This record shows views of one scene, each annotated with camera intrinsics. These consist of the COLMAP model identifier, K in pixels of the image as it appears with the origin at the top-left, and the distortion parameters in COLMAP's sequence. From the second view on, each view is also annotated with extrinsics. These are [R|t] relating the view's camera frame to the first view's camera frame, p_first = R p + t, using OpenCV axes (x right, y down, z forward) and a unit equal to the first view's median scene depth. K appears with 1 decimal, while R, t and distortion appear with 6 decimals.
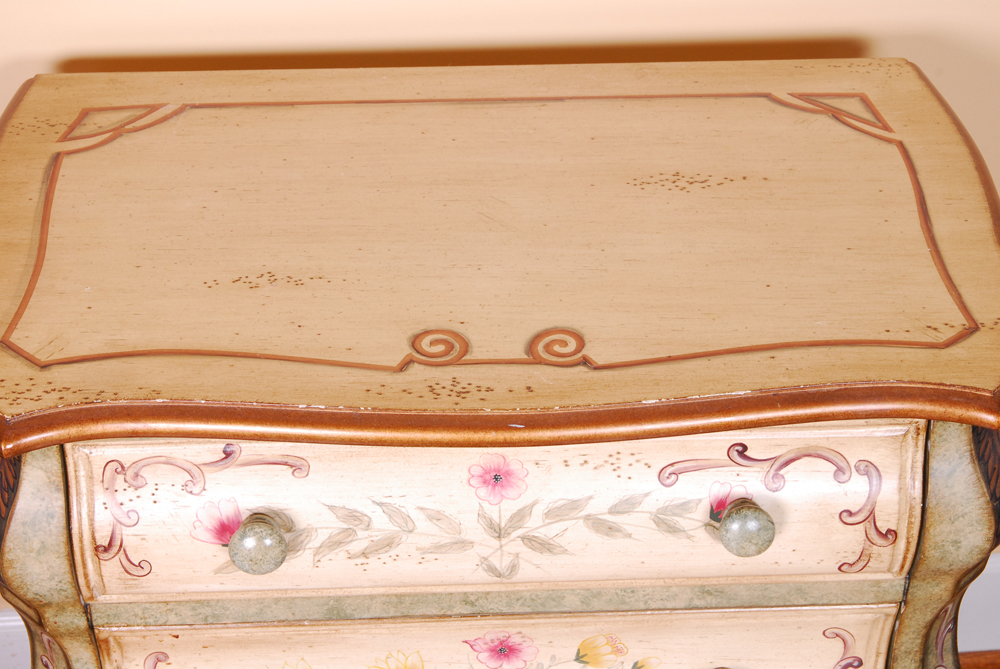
lens RADIAL K [[1833.9, 0, 498.9], [0, 1833.9, 333.2], [0, 0, 1]] dist [-0.031850, 0.000000]
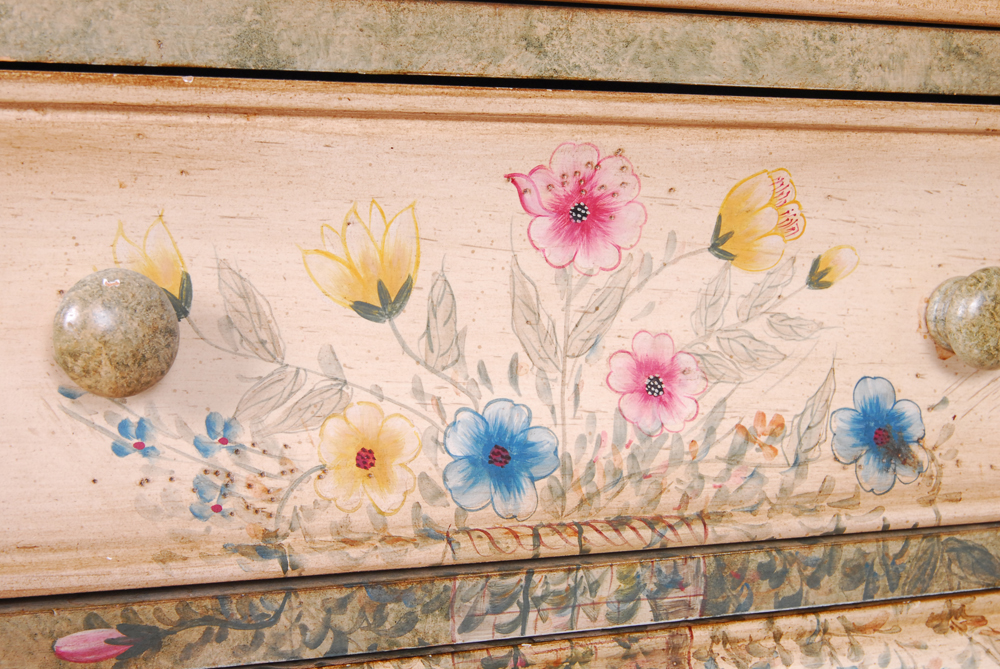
lens RADIAL K [[1833.9, 0, 498.7], [0, 1833.9, 328.8], [0, 0, 1]] dist [-0.031850, 0.000000]
pose [[0.936970, -0.032367, 0.347908, -0.195092], [0.162862, 0.921382, -0.352891, 0.390092], [-0.309134, 0.387309, 0.868578, 0.656345]]
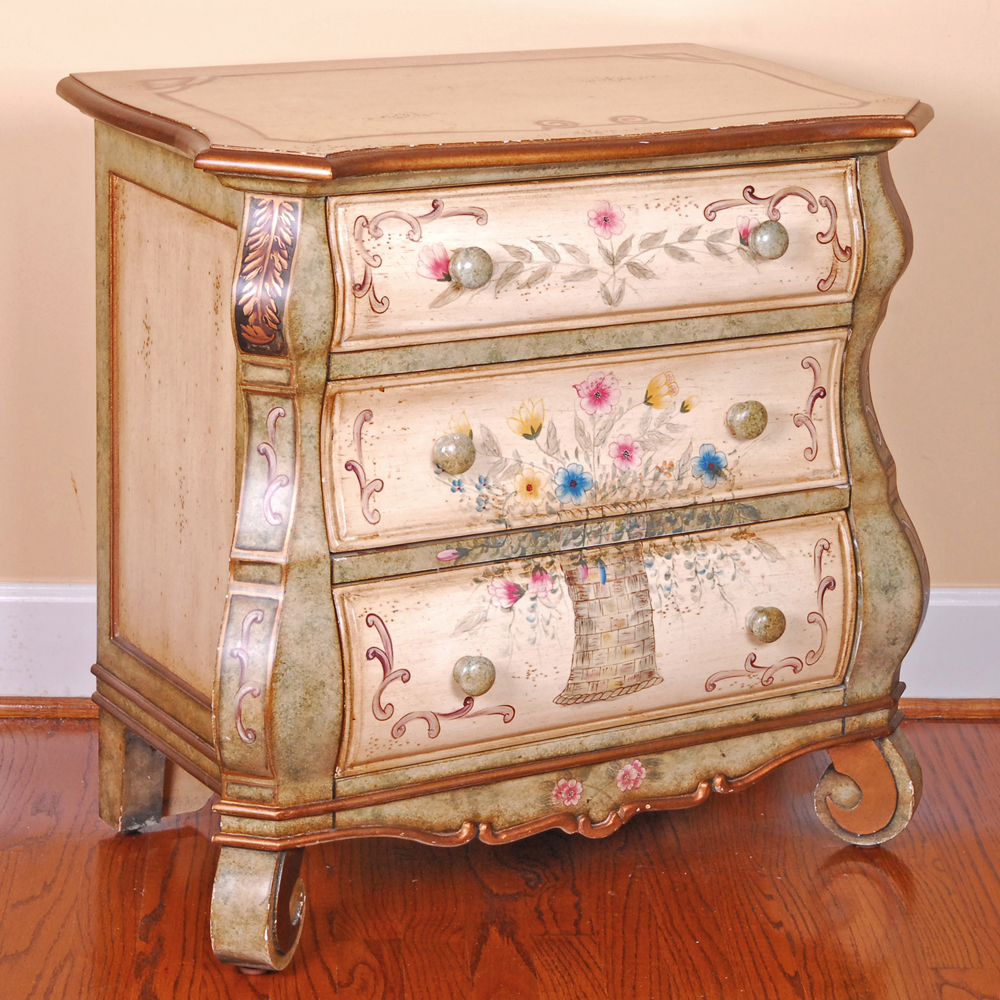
lens RADIAL K [[2705.0, 0, 500.9], [0, 2705.0, 500.9], [0, 0, 1]] dist [-0.181516, 0.000000]
pose [[0.902031, -0.119564, 0.414784, -0.932081], [0.230990, 0.945427, -0.229809, 0.721105], [-0.364670, 0.303106, 0.880422, -0.694237]]
